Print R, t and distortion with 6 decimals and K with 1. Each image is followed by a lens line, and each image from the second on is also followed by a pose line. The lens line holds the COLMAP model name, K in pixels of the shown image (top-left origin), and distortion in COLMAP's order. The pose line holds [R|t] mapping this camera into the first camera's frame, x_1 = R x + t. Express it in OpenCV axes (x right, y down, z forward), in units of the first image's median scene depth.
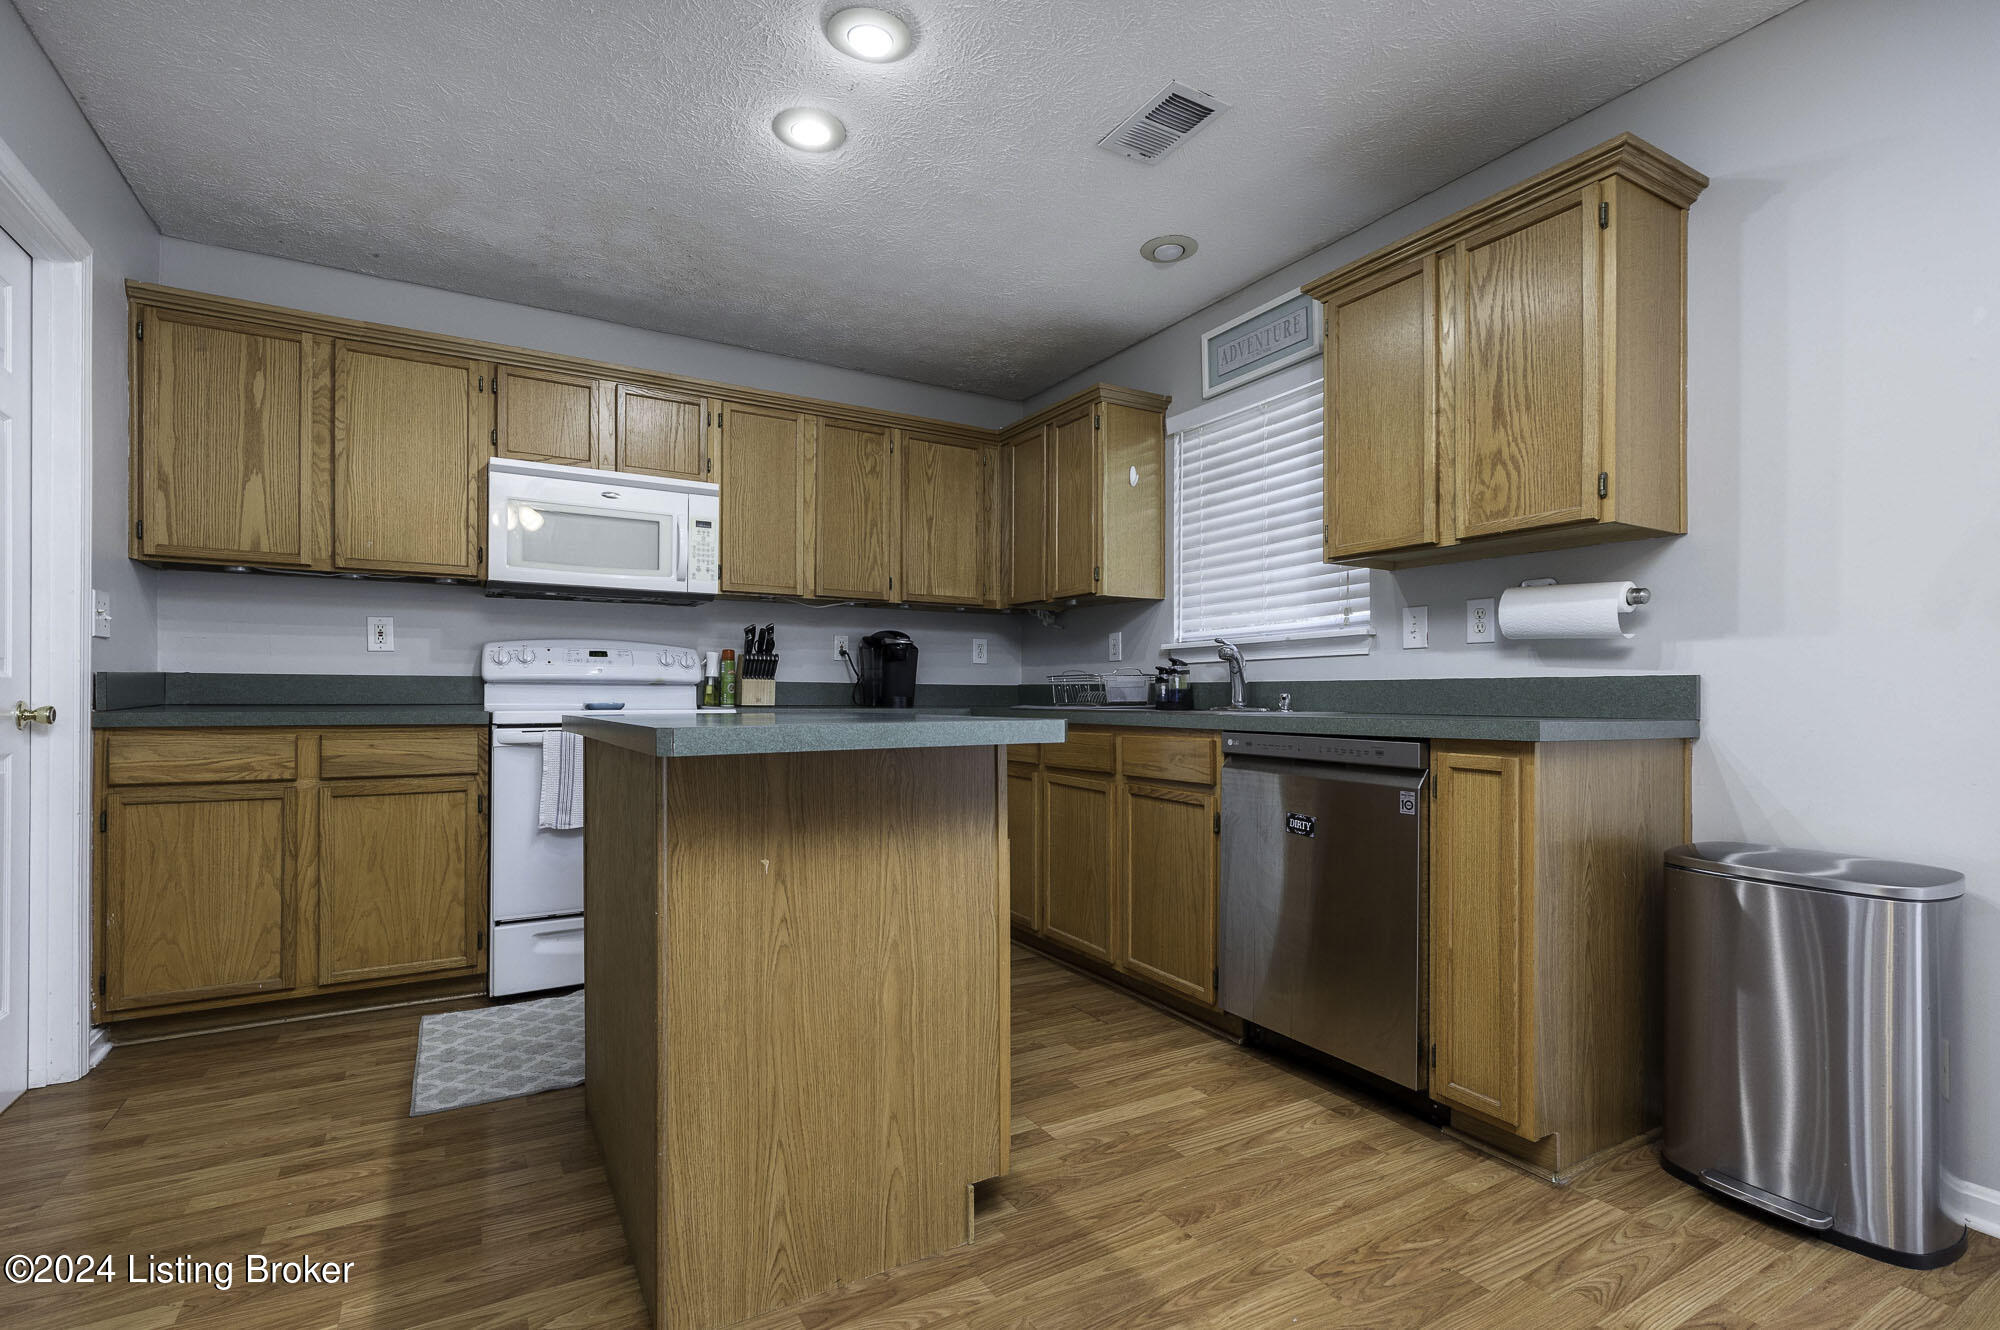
lens RADIAL K [[926.3, 0, 997.7], [0, 926.3, 683.6], [0, 0, 1]] dist [0.002496, 0.000795]
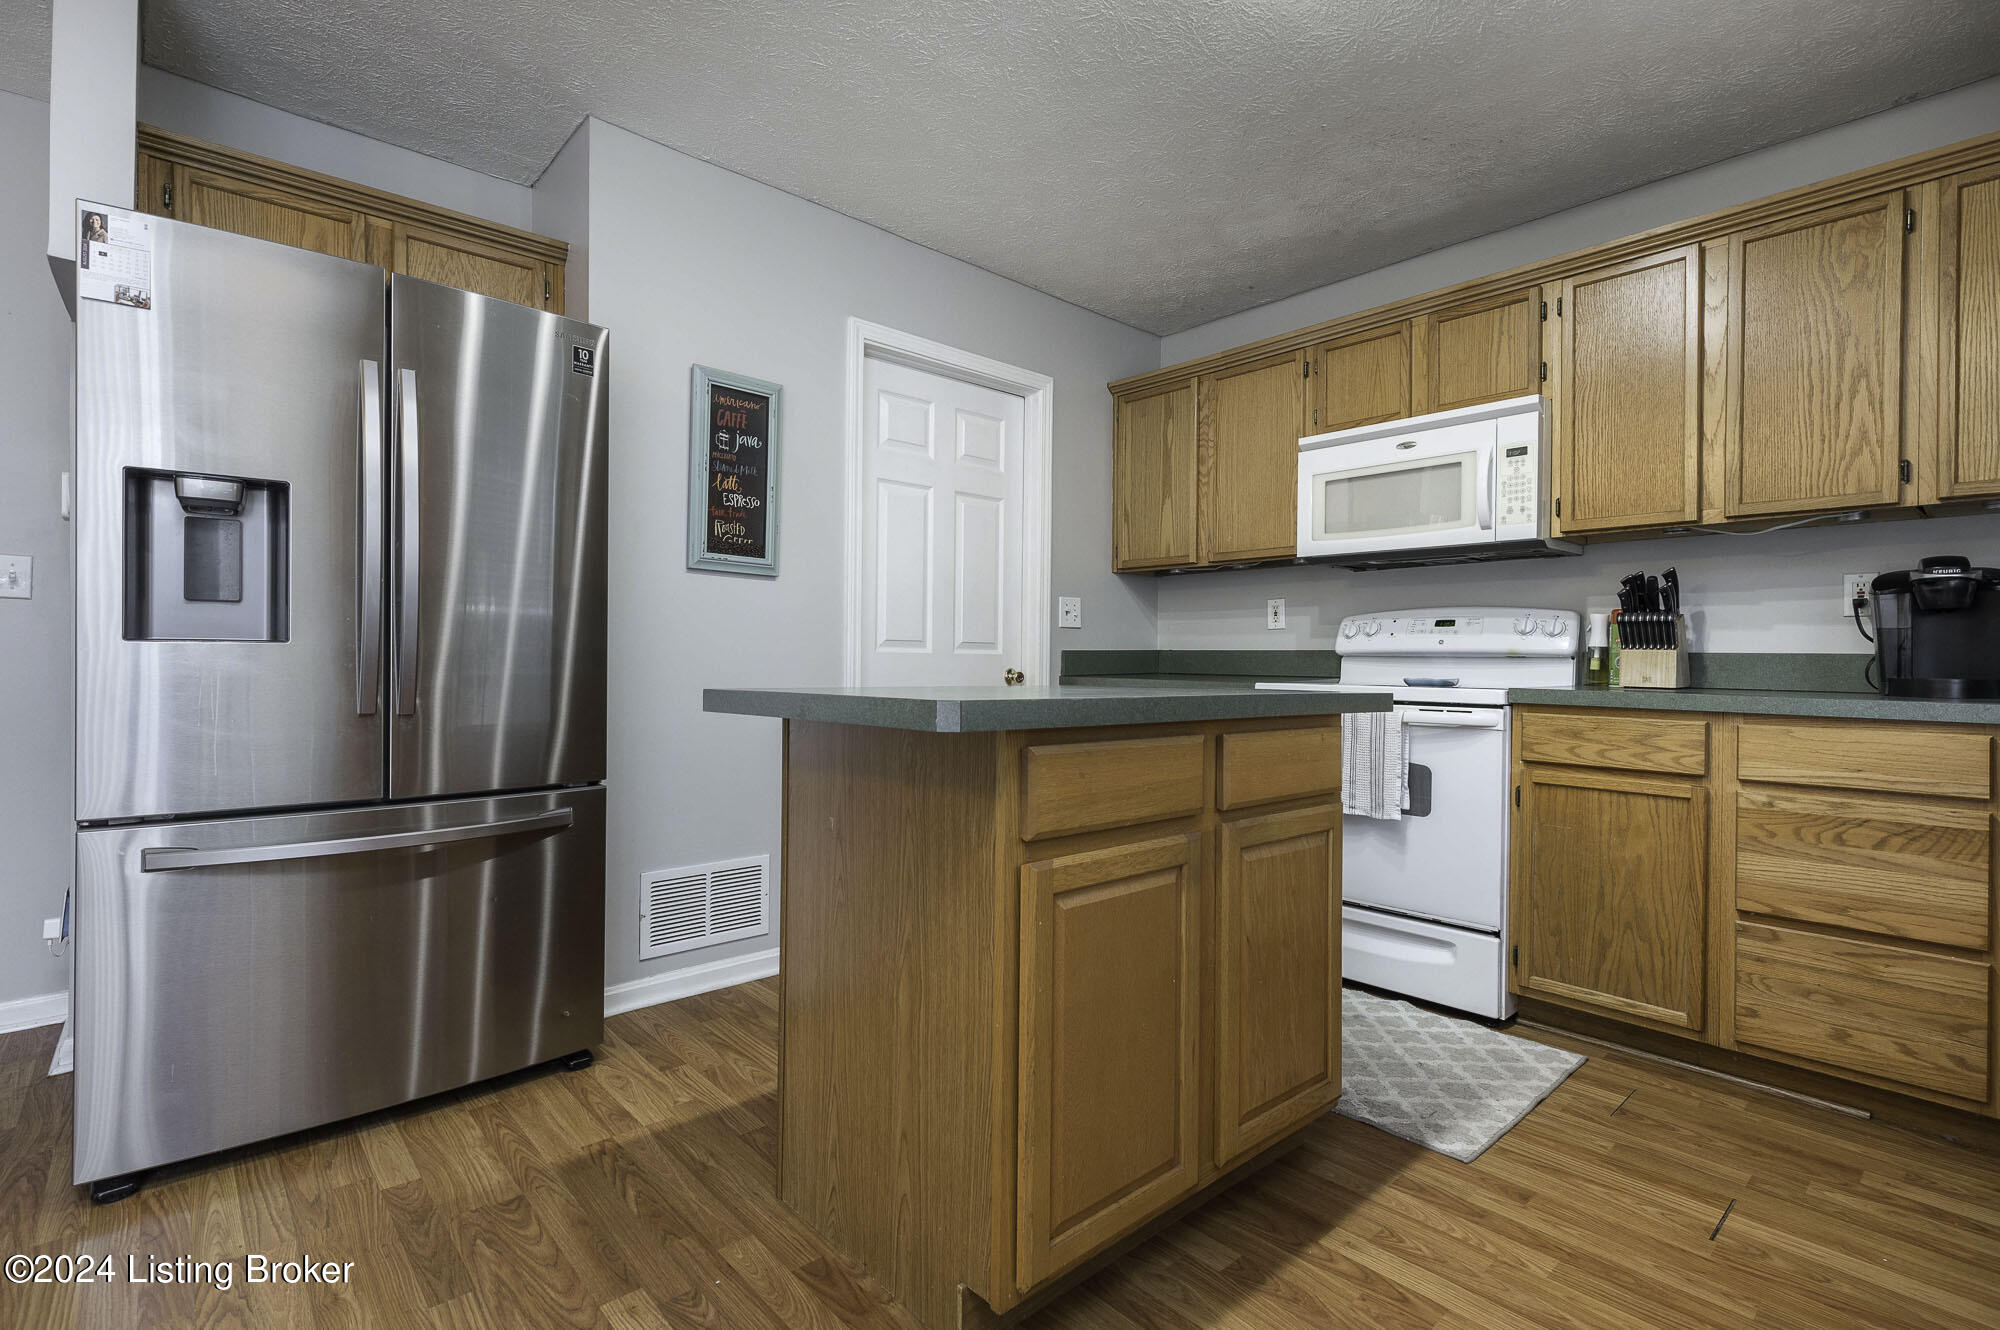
lens RADIAL K [[926.3, 0, 996.3], [0, 926.3, 658.1], [0, 0, 1]] dist [0.002496, 0.000795]
pose [[0.203766, -0.004316, -0.979010, 0.374735], [0.001275, 0.999991, -0.004143, 0.004629], [0.979019, -0.000404, 0.203770, 0.431395]]
